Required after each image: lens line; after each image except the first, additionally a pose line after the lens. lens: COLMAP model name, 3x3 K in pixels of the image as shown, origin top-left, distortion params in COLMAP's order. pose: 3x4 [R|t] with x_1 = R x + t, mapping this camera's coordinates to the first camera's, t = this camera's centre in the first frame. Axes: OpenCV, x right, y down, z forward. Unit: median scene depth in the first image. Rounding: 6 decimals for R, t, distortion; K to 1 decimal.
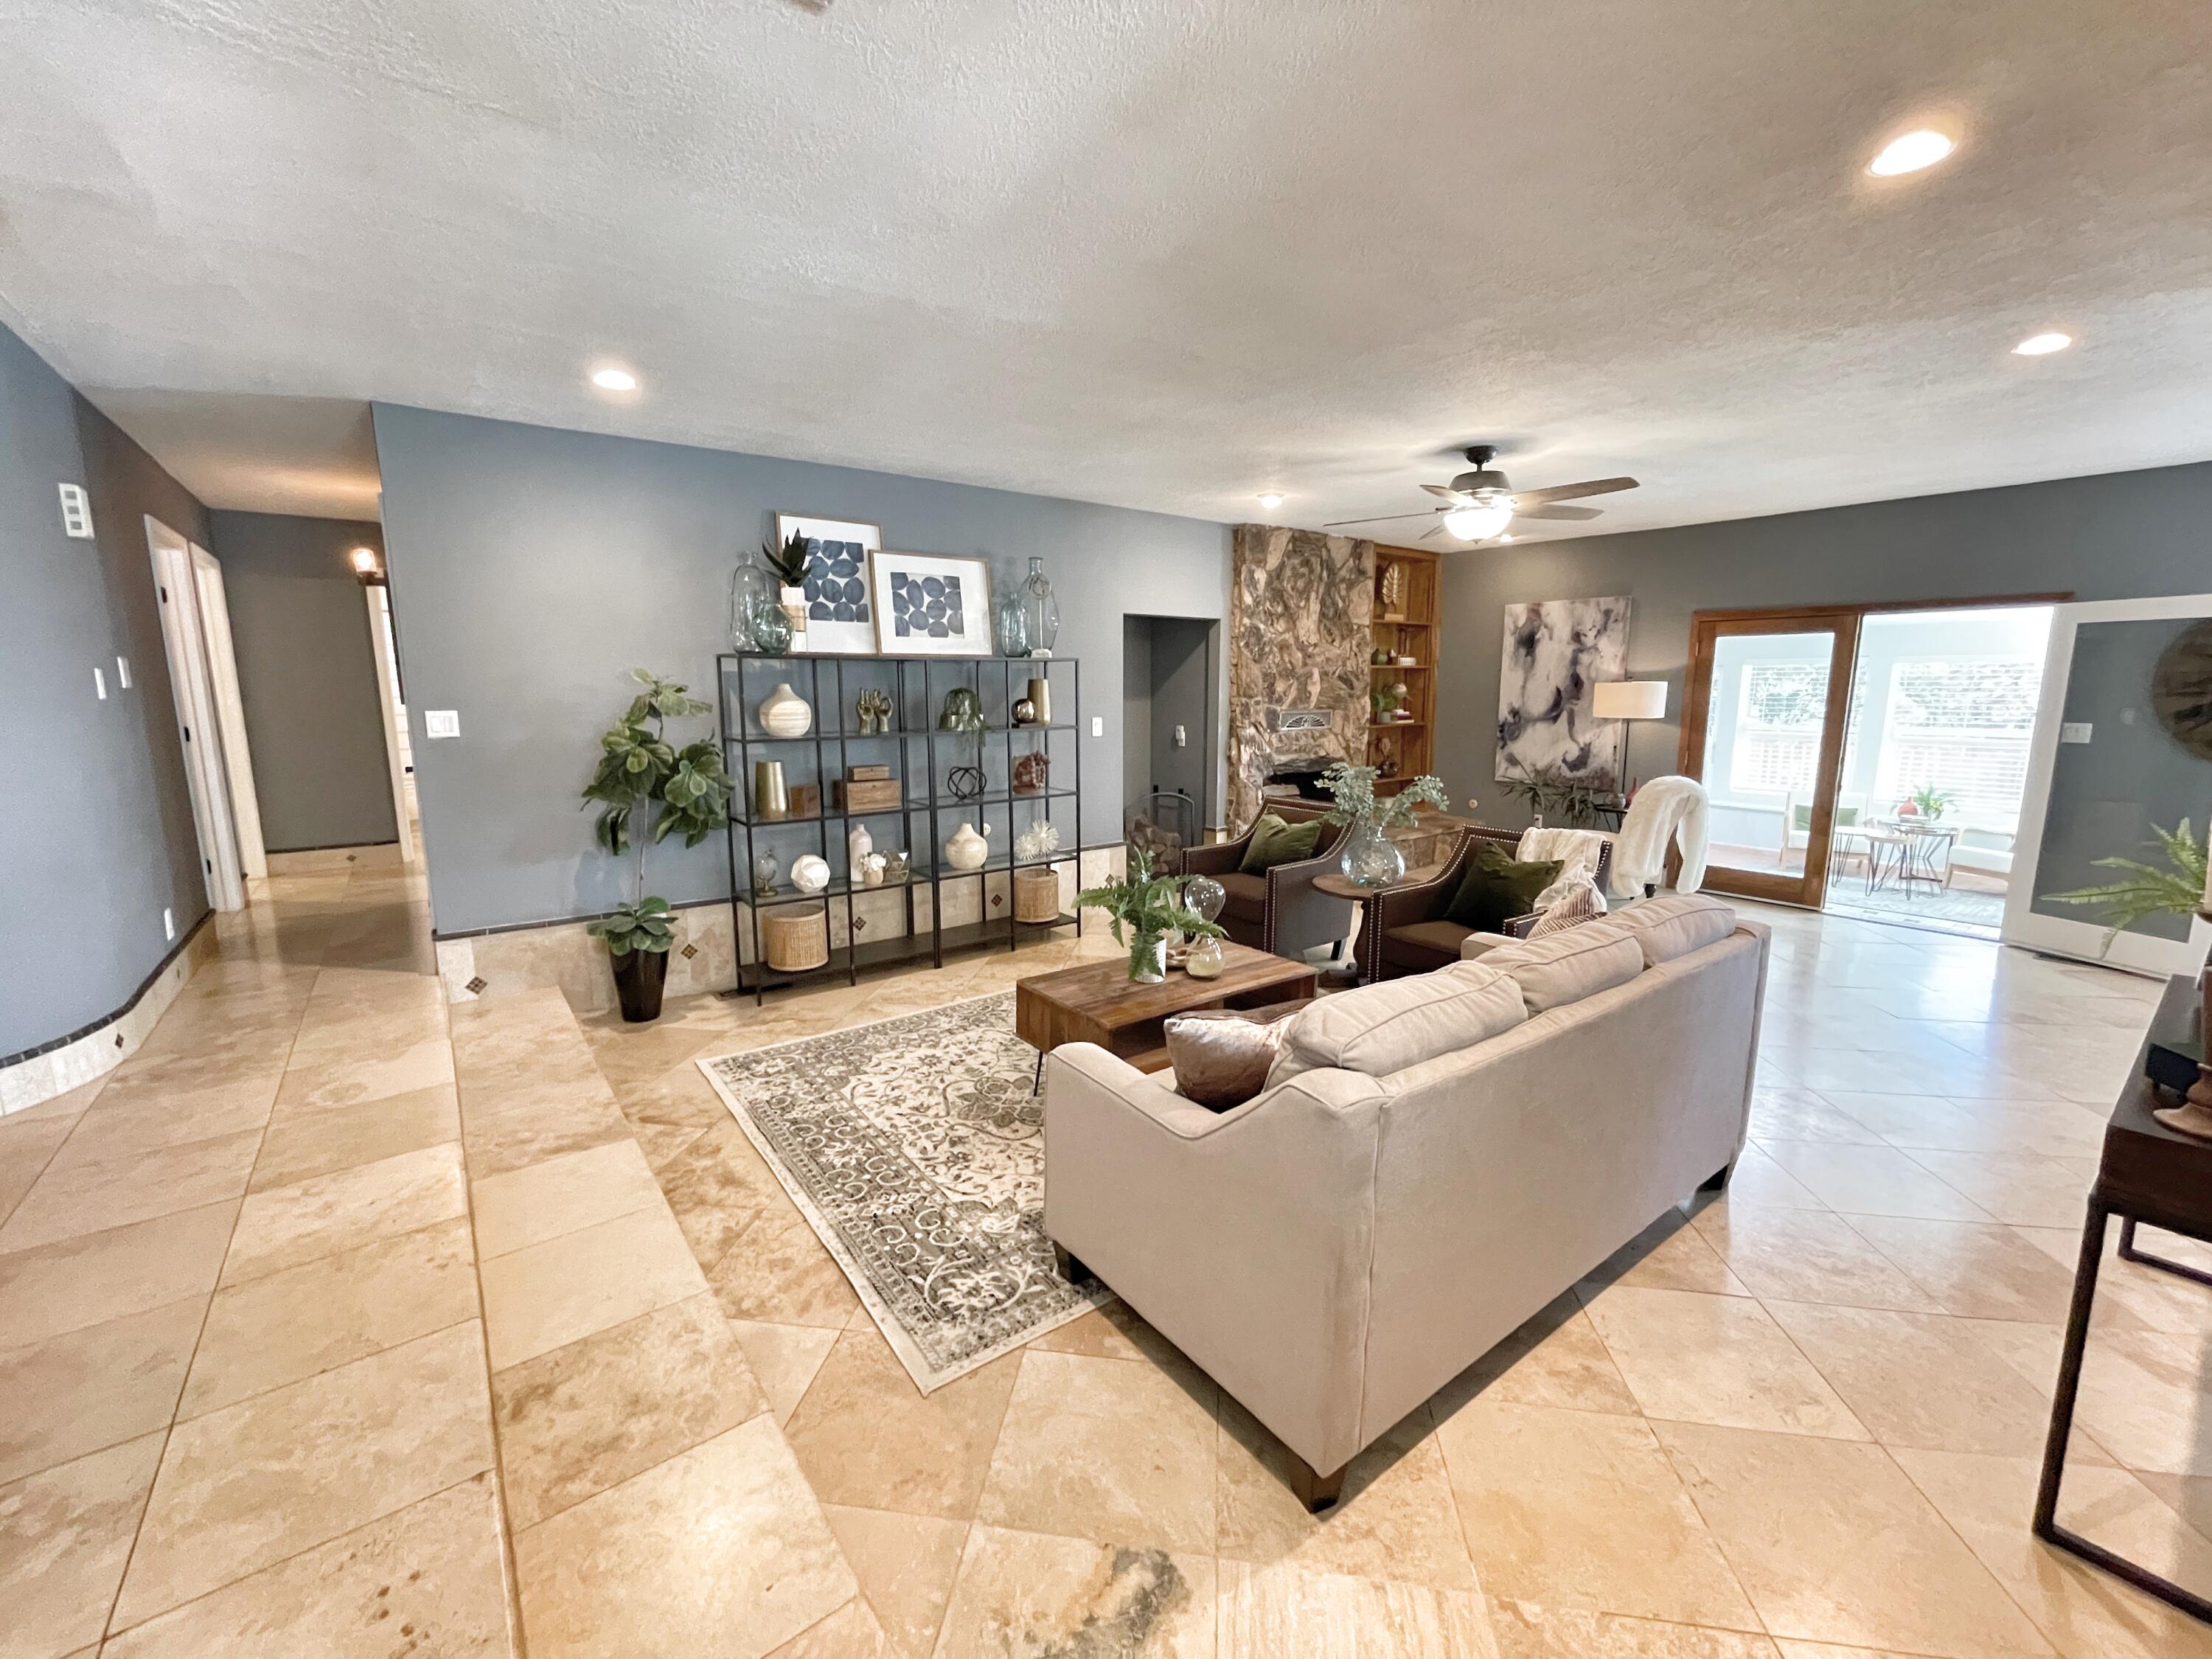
lens RADIAL K [[898.5, 0, 1096.3], [0, 898.5, 832.5], [0, 0, 1]] dist [-0.004802, 0.001633]
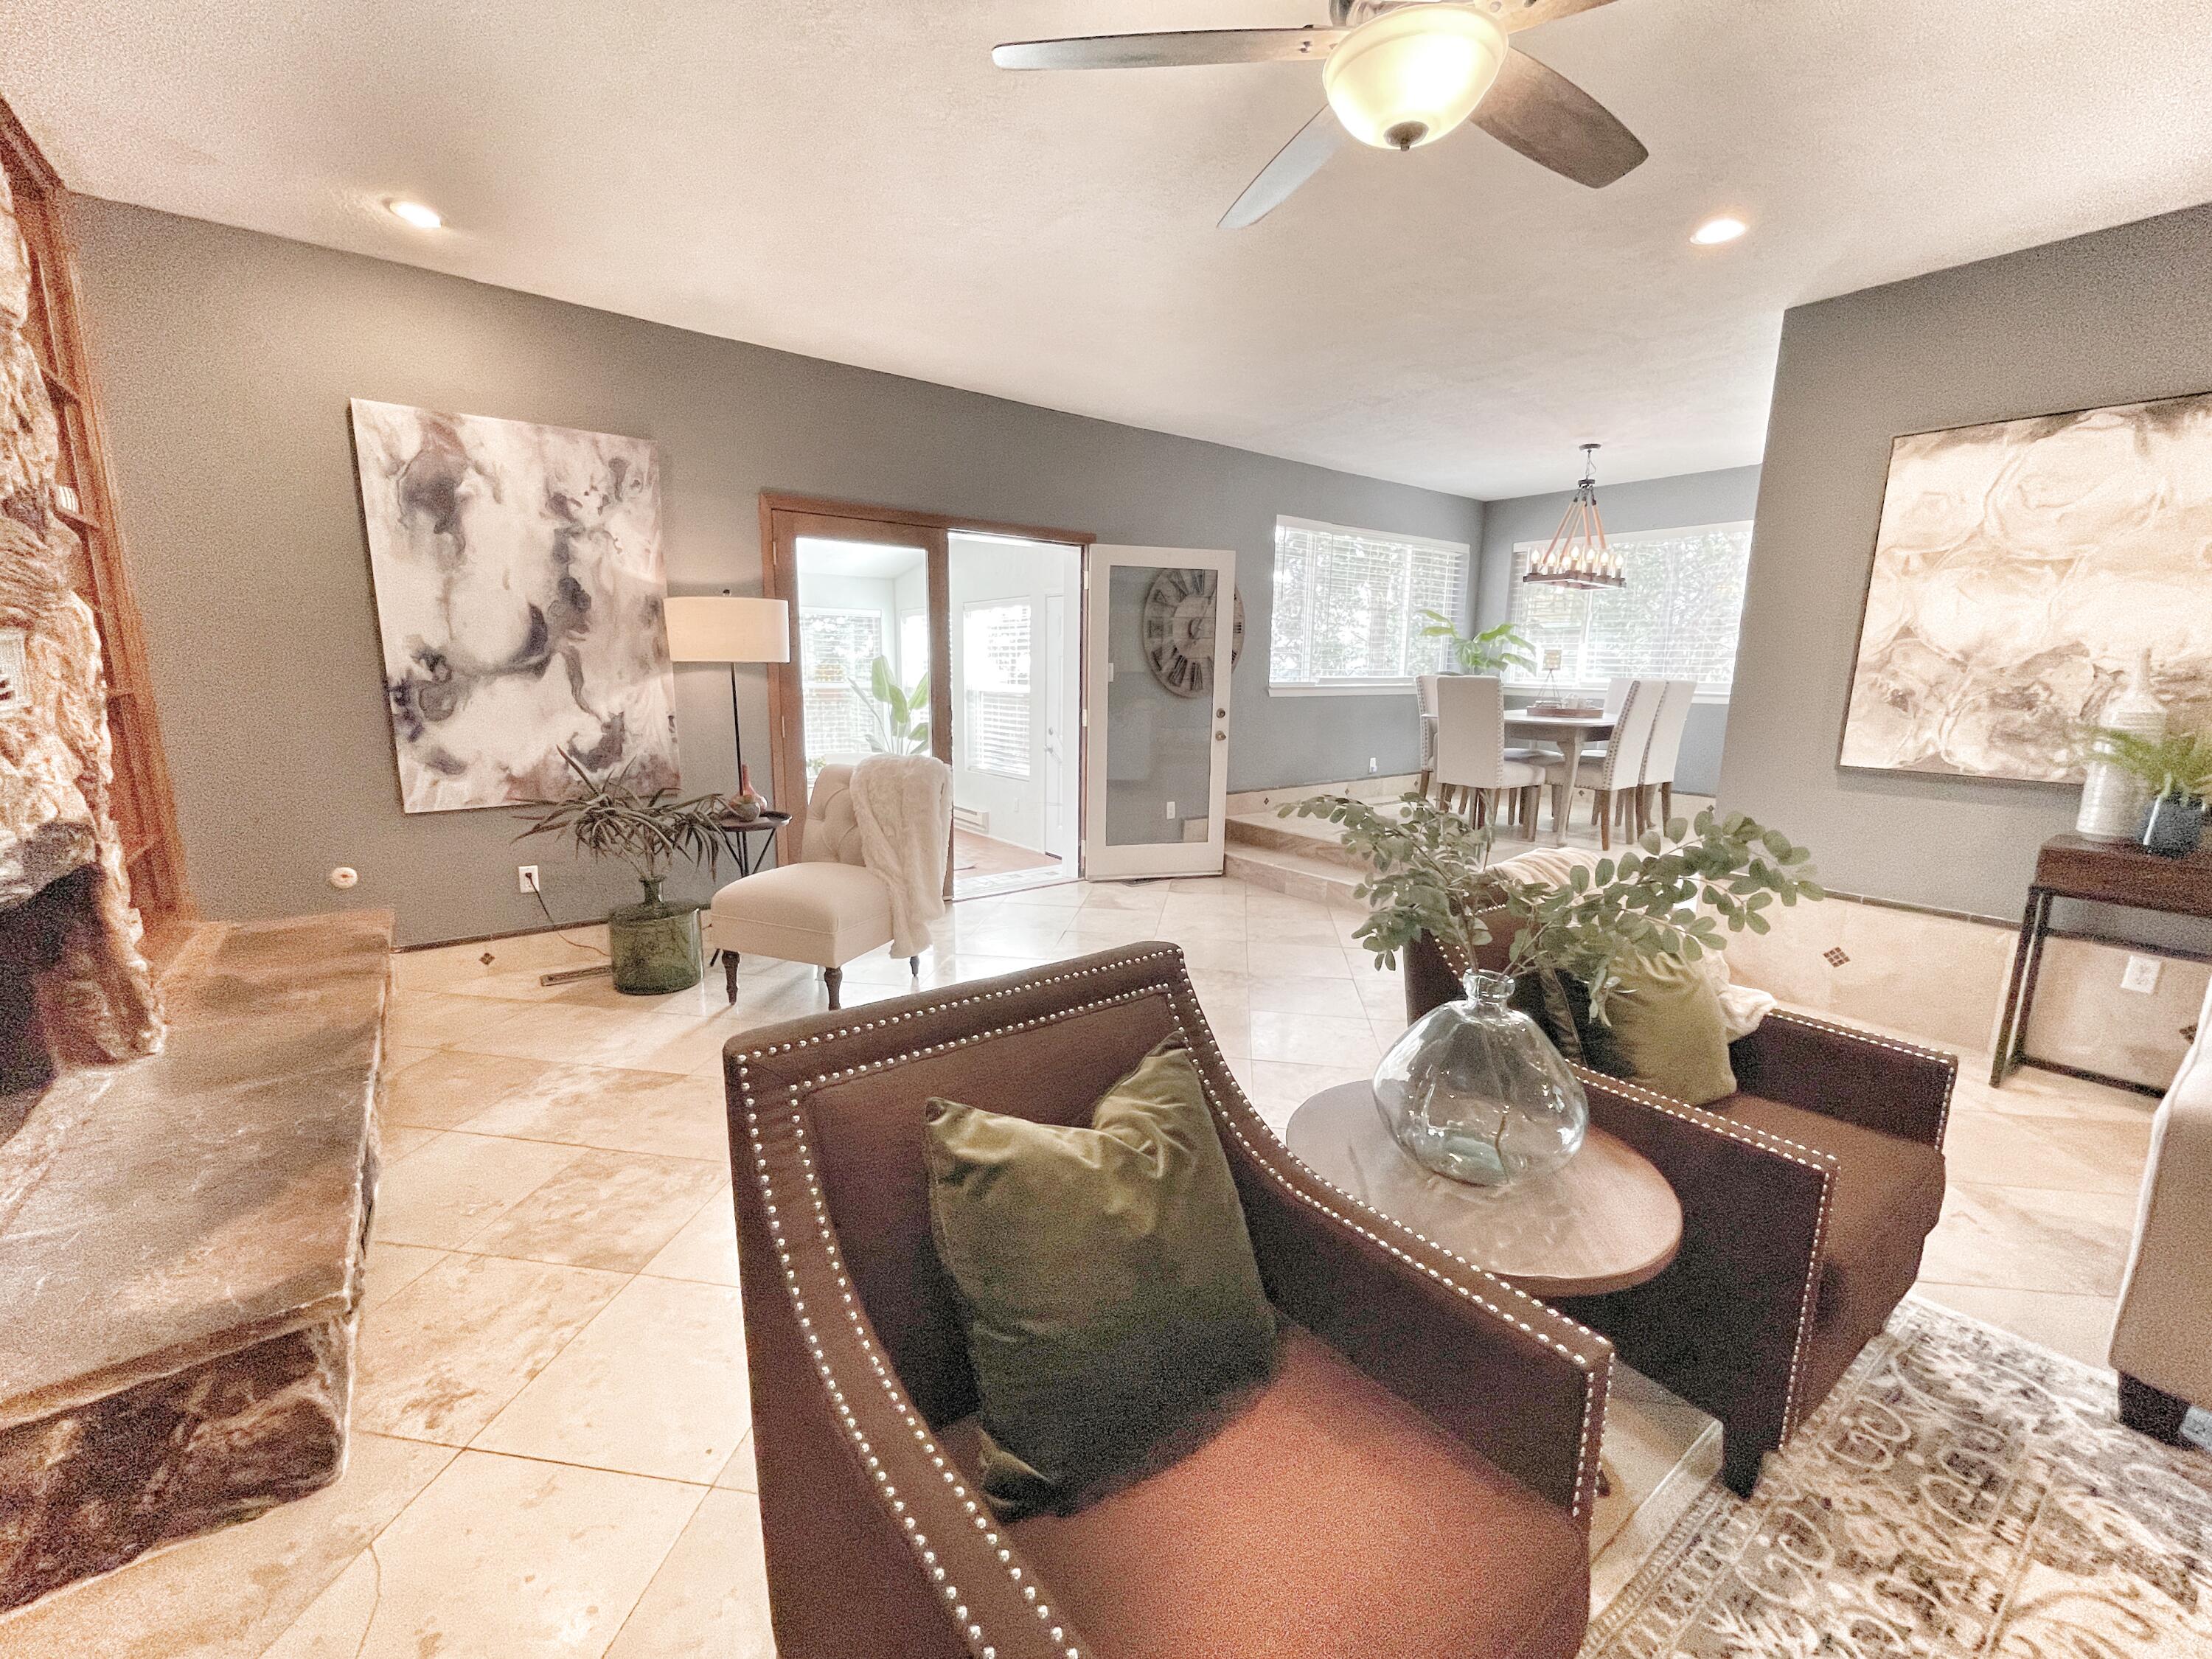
lens RADIAL K [[898.5, 0, 1095.2], [0, 898.5, 828.2], [0, 0, 1]] dist [-0.004802, 0.001633]
pose [[0.002517, -0.176846, 0.984235, 0.016013], [0.150240, 0.973134, 0.174467, -0.115573], [-0.988646, 0.147433, 0.029019, 0.983748]]
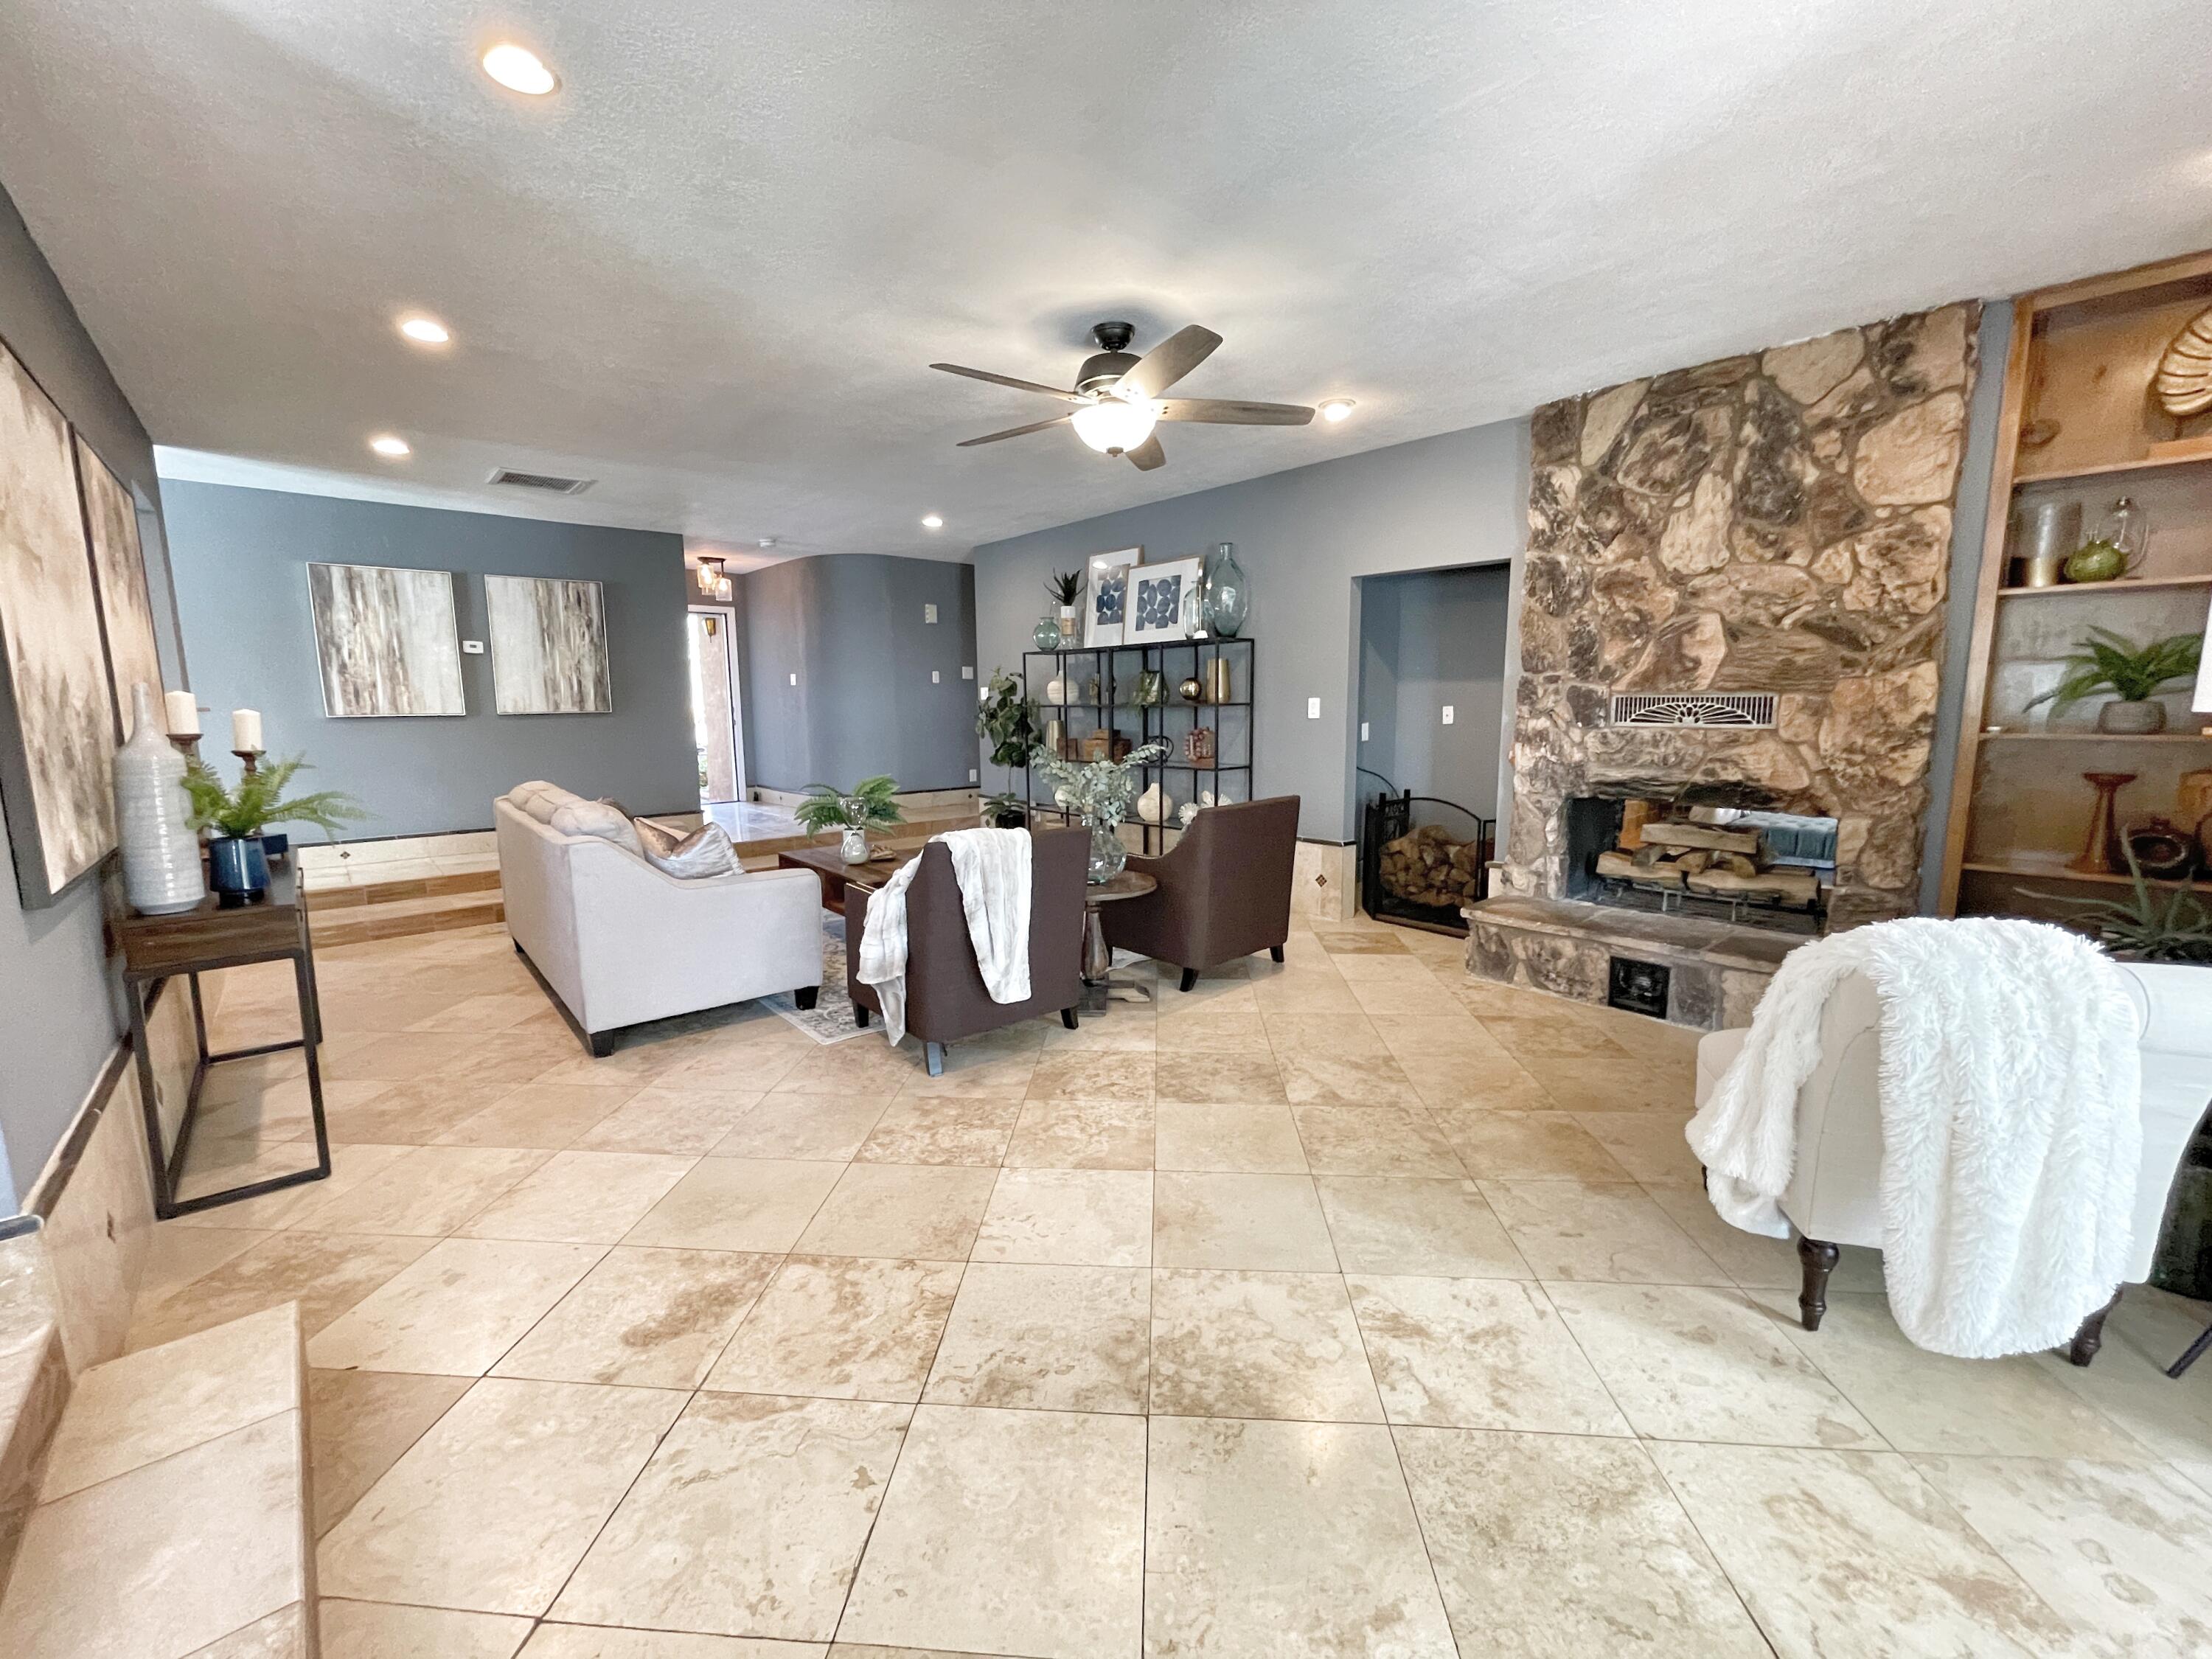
lens RADIAL K [[898.5, 0, 1096.3], [0, 898.5, 826.7], [0, 0, 1]] dist [-0.004802, 0.001633]
pose [[0.072382, 0.143139, -0.987052, 1.030702], [-0.154742, 0.979276, 0.130664, -0.096669], [0.985300, 0.143280, 0.093031, 0.817183]]
